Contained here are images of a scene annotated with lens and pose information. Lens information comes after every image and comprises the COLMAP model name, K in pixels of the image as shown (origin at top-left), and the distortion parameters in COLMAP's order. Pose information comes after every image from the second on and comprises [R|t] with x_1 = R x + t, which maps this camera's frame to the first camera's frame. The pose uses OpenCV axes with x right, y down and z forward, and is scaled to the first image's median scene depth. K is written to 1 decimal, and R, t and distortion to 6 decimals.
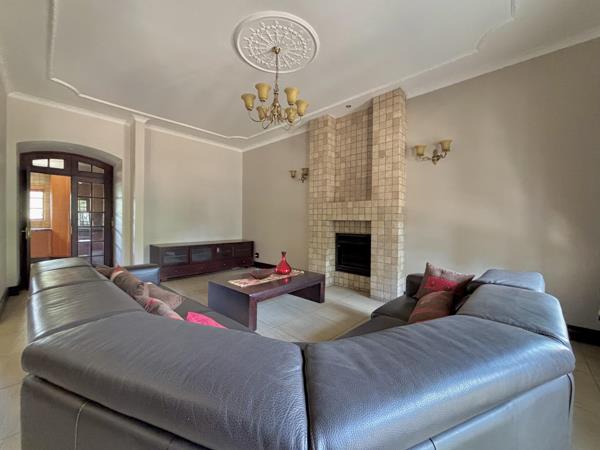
lens RADIAL K [[241.2, 0, 298.7], [0, 241.2, 223.9], [0, 0, 1]] dist [-0.001353, -0.000343]
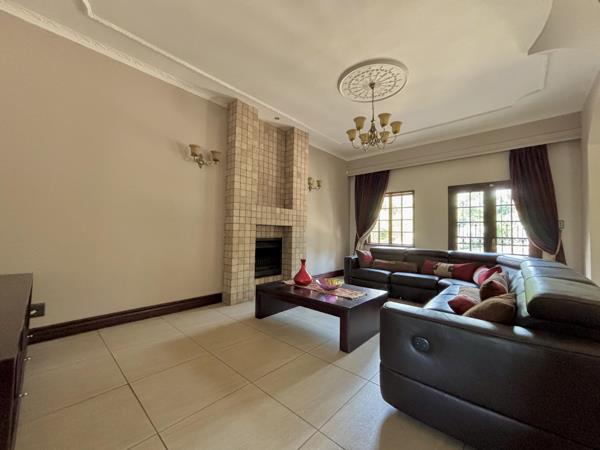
lens RADIAL K [[241.2, 0, 298.7], [0, 241.2, 223.9], [0, 0, 1]] dist [-0.001353, -0.000343]
pose [[-0.013525, 0.024564, 0.999607, -0.839131], [-0.009491, 0.999650, -0.024694, 0.004966], [-0.999863, -0.009822, -0.013287, 0.900483]]
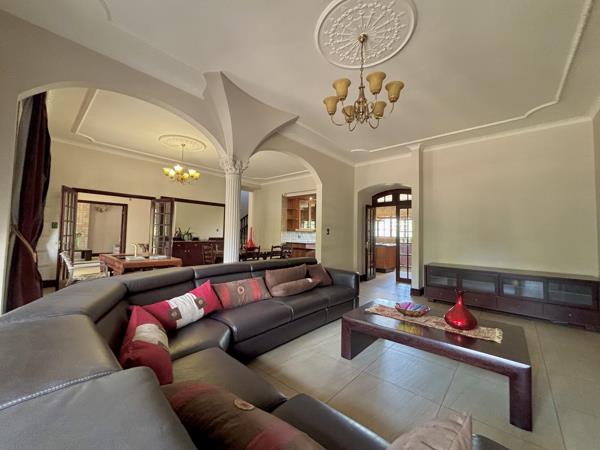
lens RADIAL K [[241.2, 0, 298.7], [0, 241.2, 223.9], [0, 0, 1]] dist [-0.001353, -0.000343]
pose [[0.040539, -0.057872, -0.997501, 0.470374], [-0.029240, 0.997825, -0.059079, 0.000717], [0.998750, 0.031562, 0.038759, 0.488402]]
